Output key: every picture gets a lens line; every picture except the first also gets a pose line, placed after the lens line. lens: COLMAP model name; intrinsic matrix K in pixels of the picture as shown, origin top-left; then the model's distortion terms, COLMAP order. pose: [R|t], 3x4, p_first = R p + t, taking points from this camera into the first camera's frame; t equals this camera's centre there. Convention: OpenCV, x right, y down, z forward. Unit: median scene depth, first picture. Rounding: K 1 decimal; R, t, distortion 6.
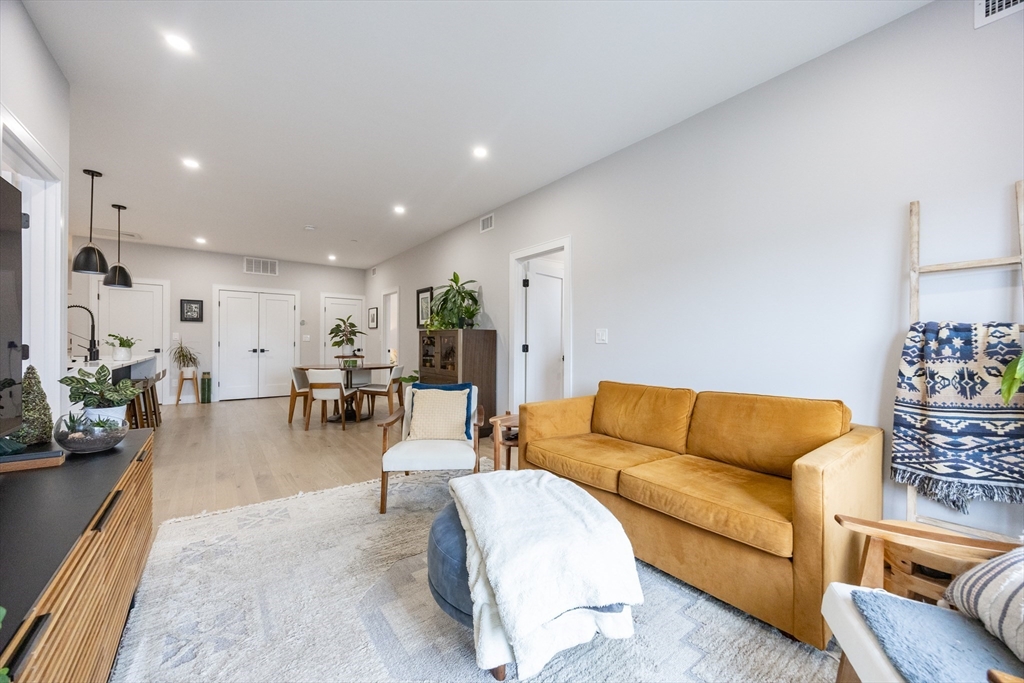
lens RADIAL K [[385.5, 0, 510.2], [0, 385.5, 342.4], [0, 0, 1]] dist [-0.005754, 0.000222]
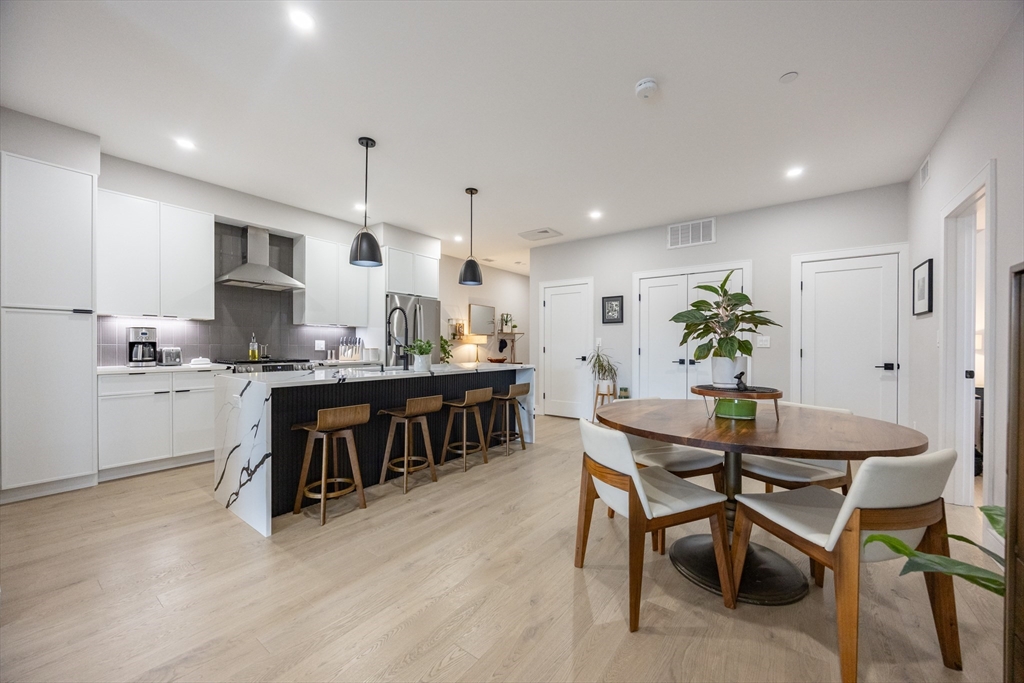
lens RADIAL K [[385.5, 0, 515.9], [0, 385.5, 349.8], [0, 0, 1]] dist [-0.005754, 0.000222]
pose [[0.279312, 0.003537, -0.960194, -0.110241], [-0.004137, 0.999988, 0.002480, -0.000037], [0.960191, 0.003280, 0.279324, 0.579995]]
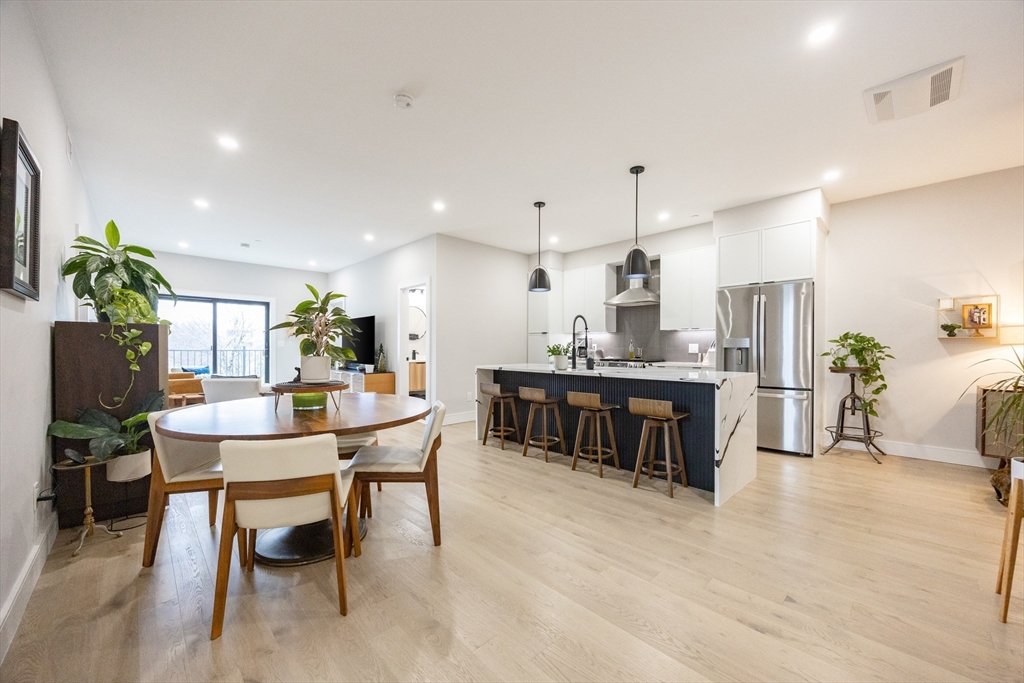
lens RADIAL K [[385.5, 0, 515.0], [0, 385.5, 350.3], [0, 0, 1]] dist [-0.005754, 0.000222]
pose [[-0.993235, -0.008975, -0.115771, -0.462594], [-0.009818, 0.999929, 0.006713, -0.003008], [0.115702, 0.007804, -0.993253, 1.144700]]
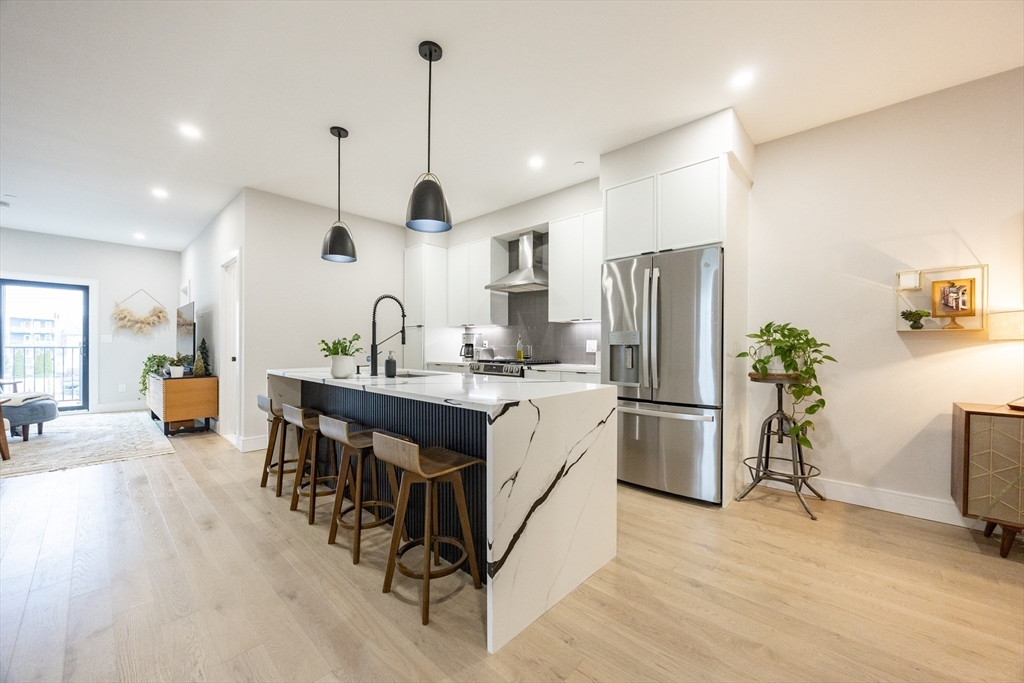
lens RADIAL K [[385.5, 0, 514.1], [0, 385.5, 348.8], [0, 0, 1]] dist [-0.005754, 0.000222]
pose [[-0.984897, -0.013000, -0.172653, -0.686351], [-0.014040, 0.999890, 0.004802, -0.002534], [0.172572, 0.007153, -0.984971, 0.980493]]
